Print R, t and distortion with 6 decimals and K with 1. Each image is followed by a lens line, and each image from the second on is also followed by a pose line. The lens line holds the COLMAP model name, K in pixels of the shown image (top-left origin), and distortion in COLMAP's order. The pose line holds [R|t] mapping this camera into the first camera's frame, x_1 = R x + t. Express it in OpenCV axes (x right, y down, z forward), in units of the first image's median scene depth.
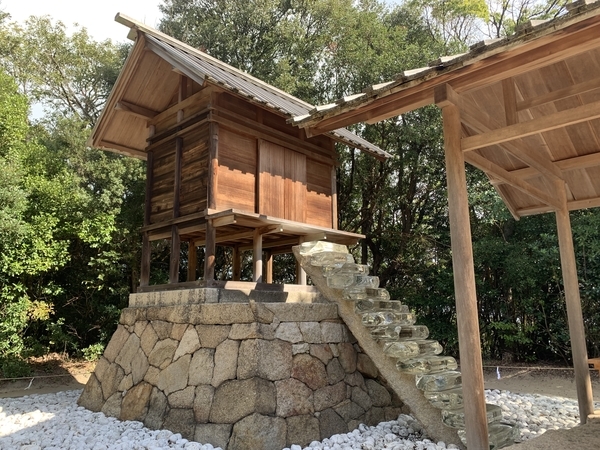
lens RADIAL K [[456.6, 0, 296.8], [0, 456.6, 227.3], [0, 0, 1]] dist [0.047123, -0.034349]
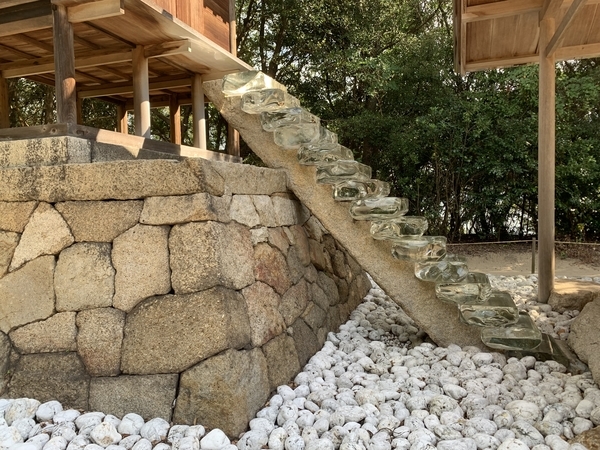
lens RADIAL K [[456.6, 0, 302.2], [0, 456.6, 217.2], [0, 0, 1]] dist [0.047123, -0.034349]
pose [[0.909001, -0.030837, 0.415651, -0.195994], [-0.060278, 0.977048, 0.204311, 0.108909], [-0.412412, -0.210774, 0.886279, 0.425775]]
